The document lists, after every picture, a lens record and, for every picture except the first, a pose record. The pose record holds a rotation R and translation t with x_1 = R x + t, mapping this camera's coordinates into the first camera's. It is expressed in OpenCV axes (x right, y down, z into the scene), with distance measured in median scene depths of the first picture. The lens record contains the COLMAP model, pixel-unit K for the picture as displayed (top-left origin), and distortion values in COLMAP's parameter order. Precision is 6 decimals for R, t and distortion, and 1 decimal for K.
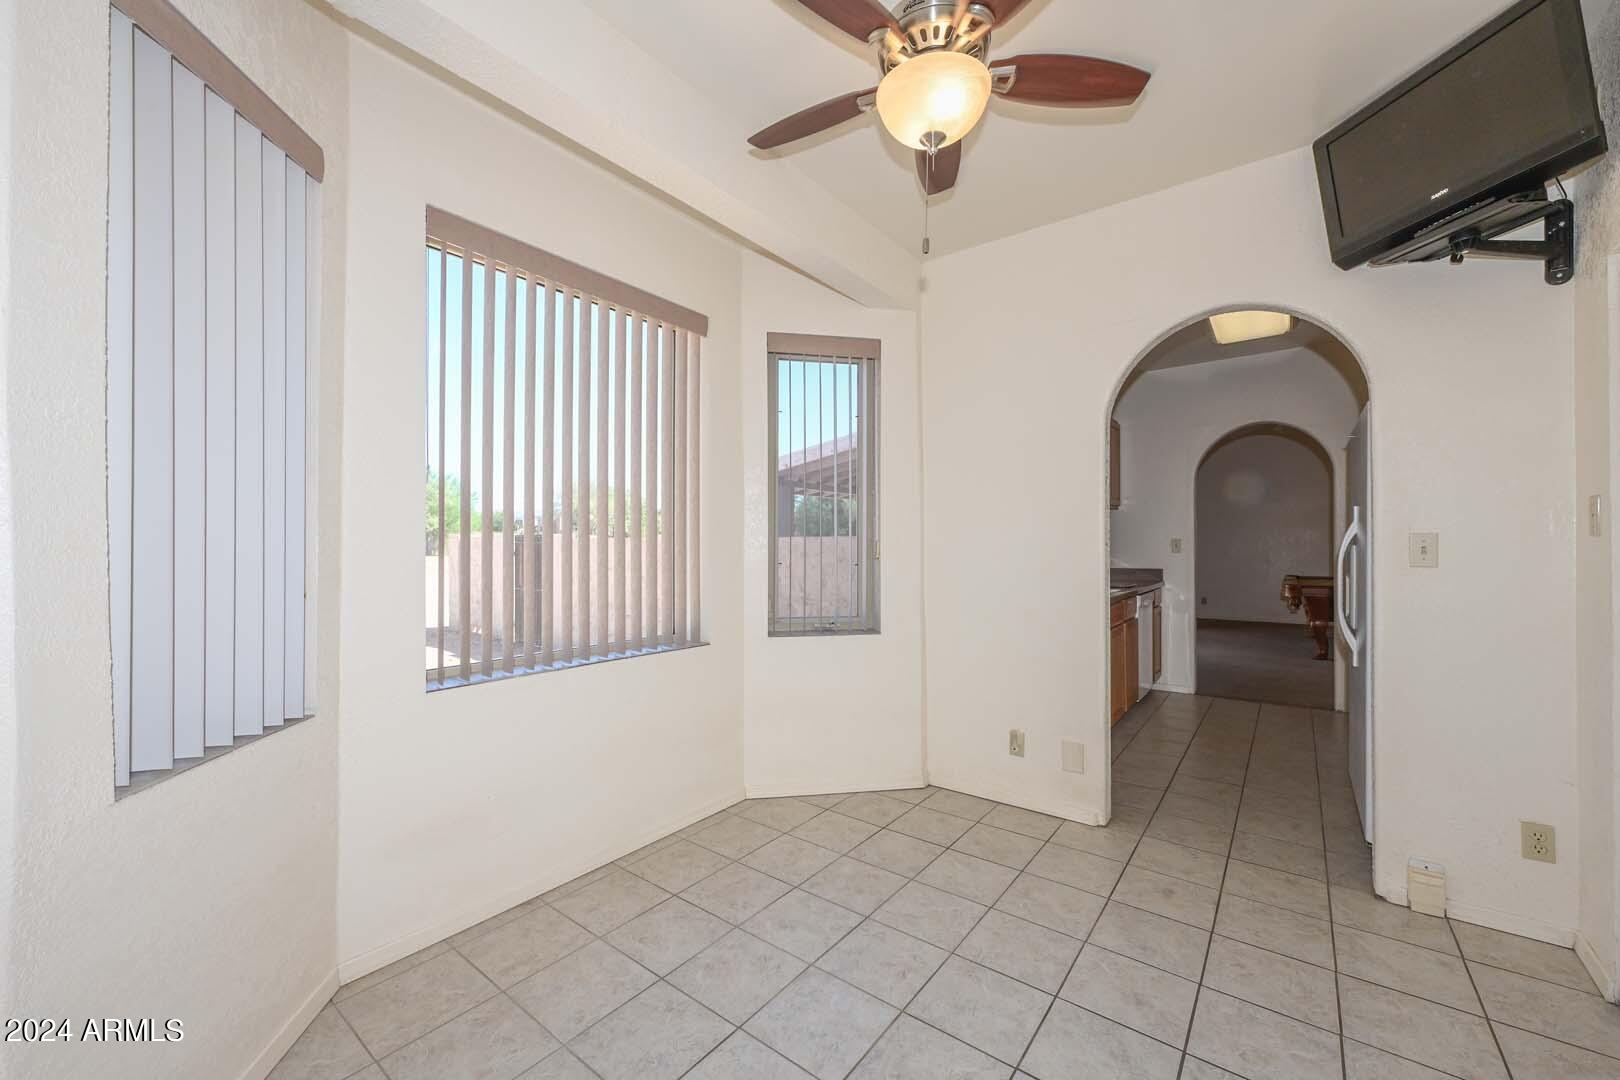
lens RADIAL K [[632.3, 0, 808.1], [0, 632.3, 542.6], [0, 0, 1]] dist [0.000481, 0.000000]
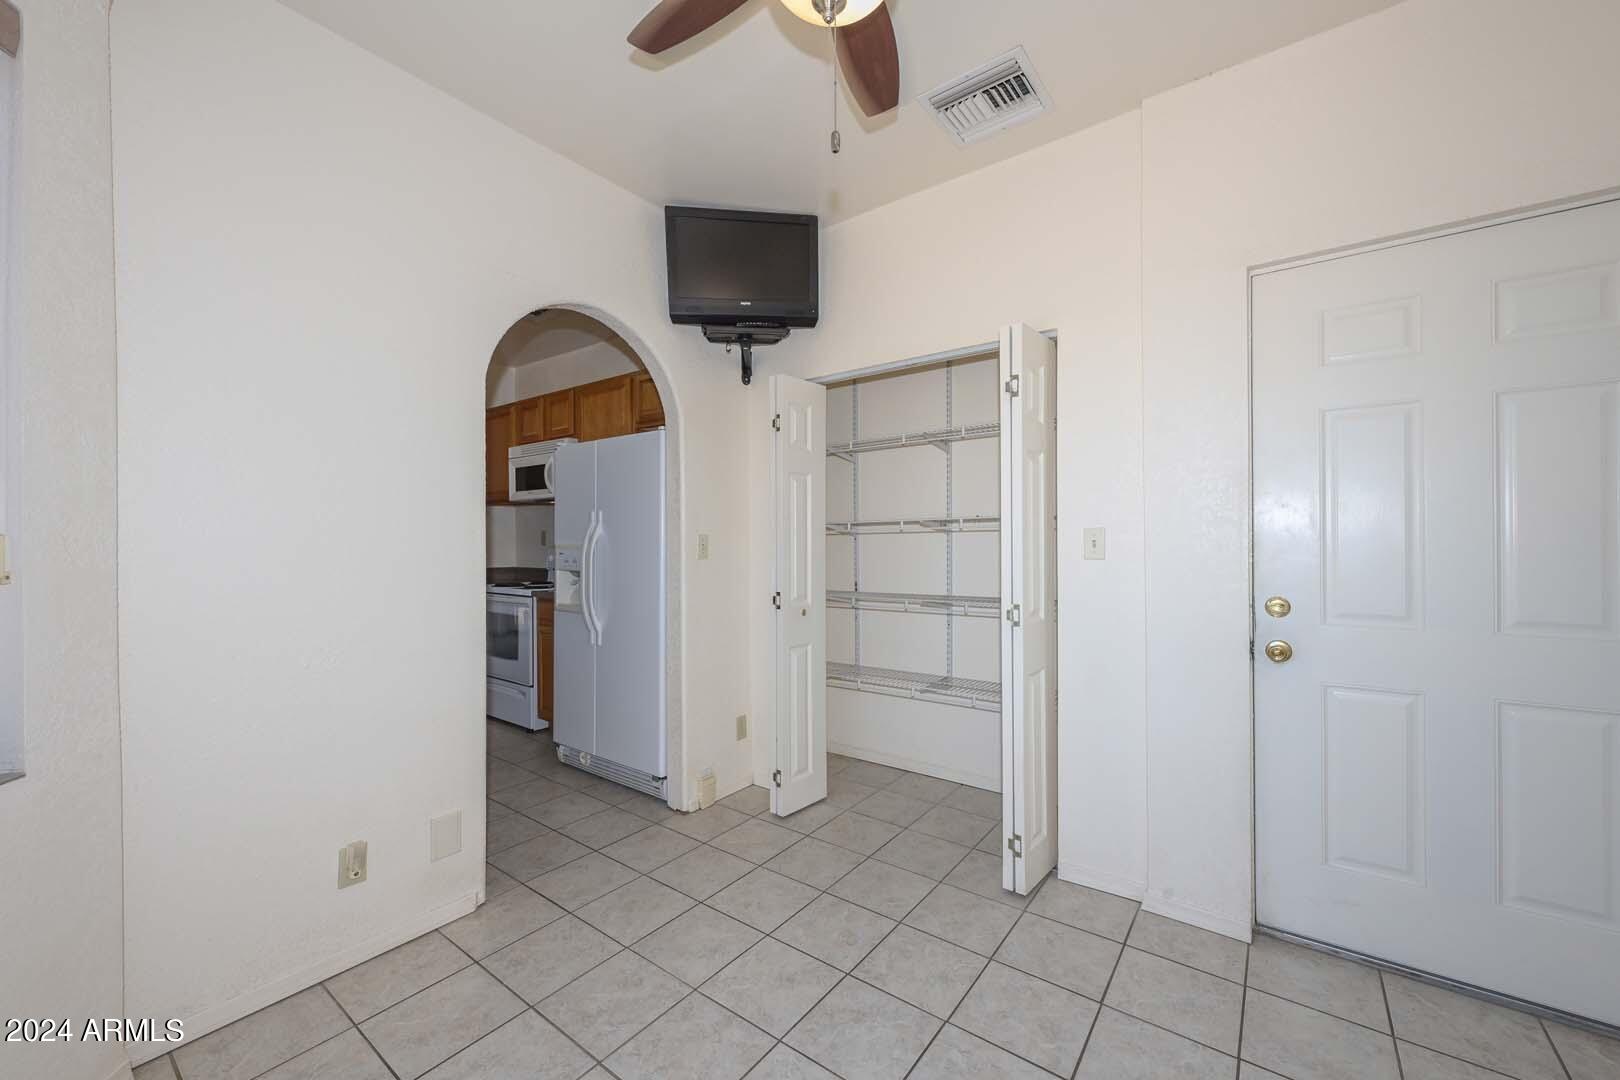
lens RADIAL K [[632.3, 0, 809.9], [0, 632.3, 542.7], [0, 0, 1]] dist [0.000481, 0.000000]
pose [[-0.015866, -0.000620, 0.999874, -0.417855], [0.001416, 0.999999, 0.000642, 0.003093], [-0.999873, 0.001426, -0.015865, 0.788912]]
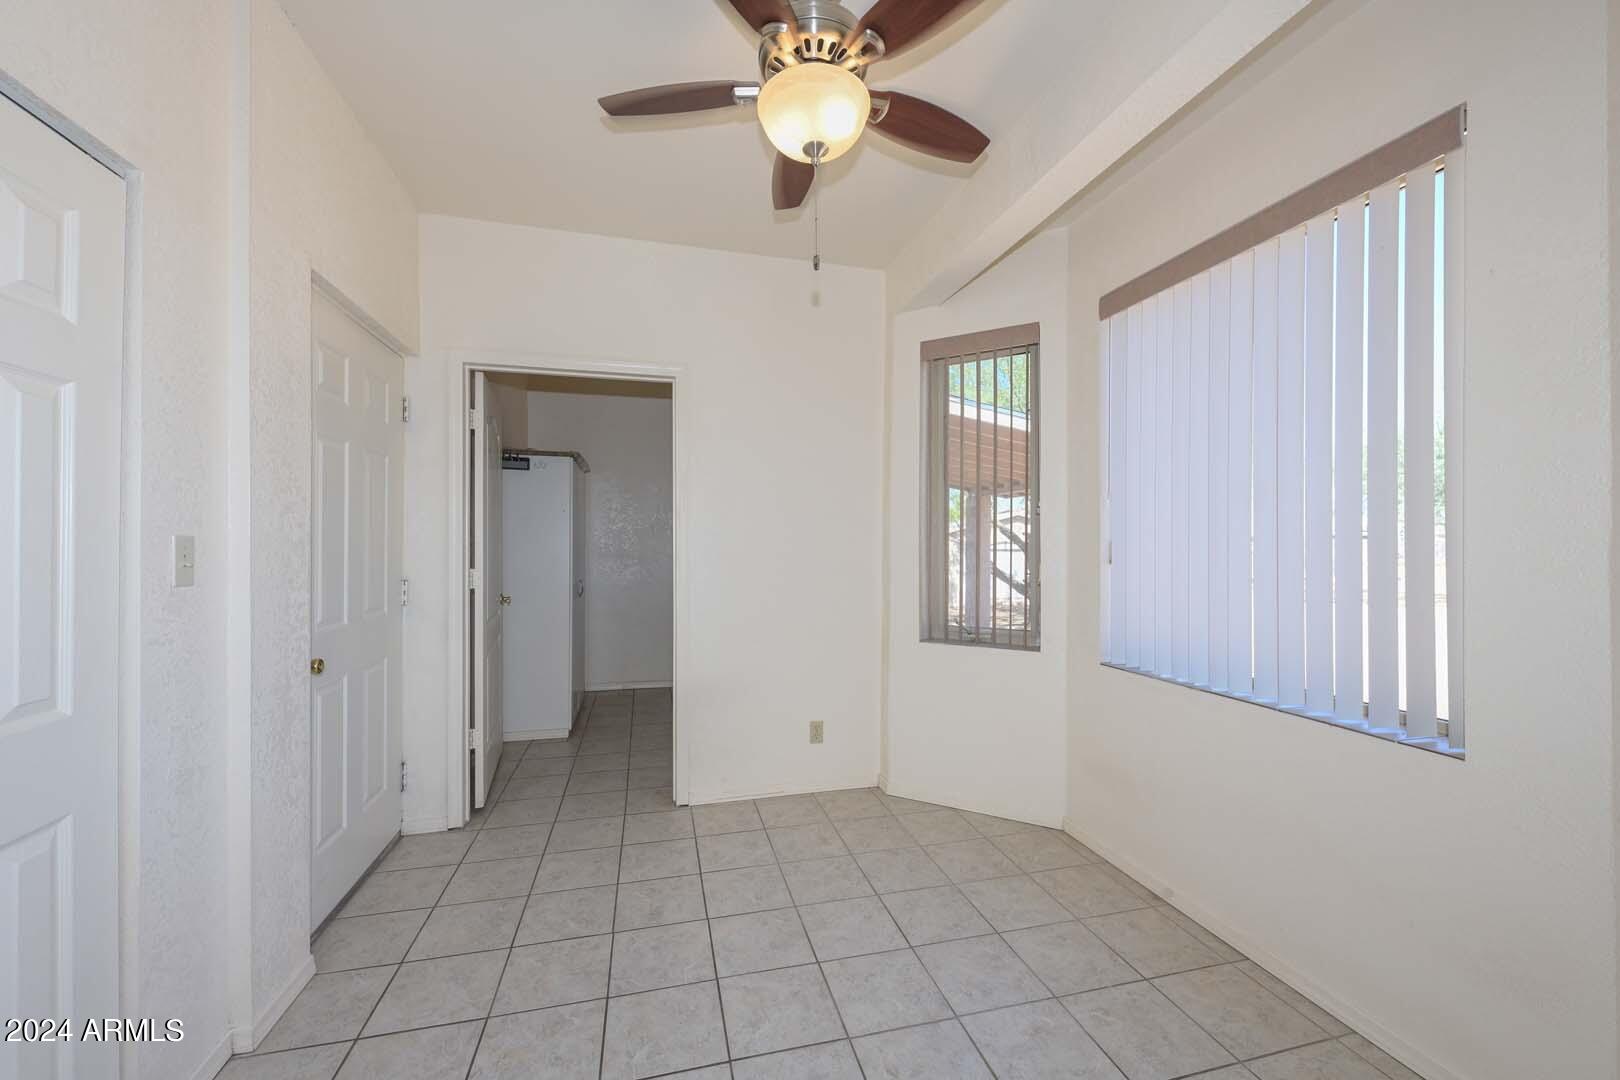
lens RADIAL K [[632.3, 0, 811.8], [0, 632.3, 543.3], [0, 0, 1]] dist [0.000481, 0.000000]
pose [[-0.613640, -0.004337, -0.789574, 0.749791], [0.001090, 0.999979, -0.006340, -0.008296], [0.789585, -0.004751, -0.613622, 1.223920]]
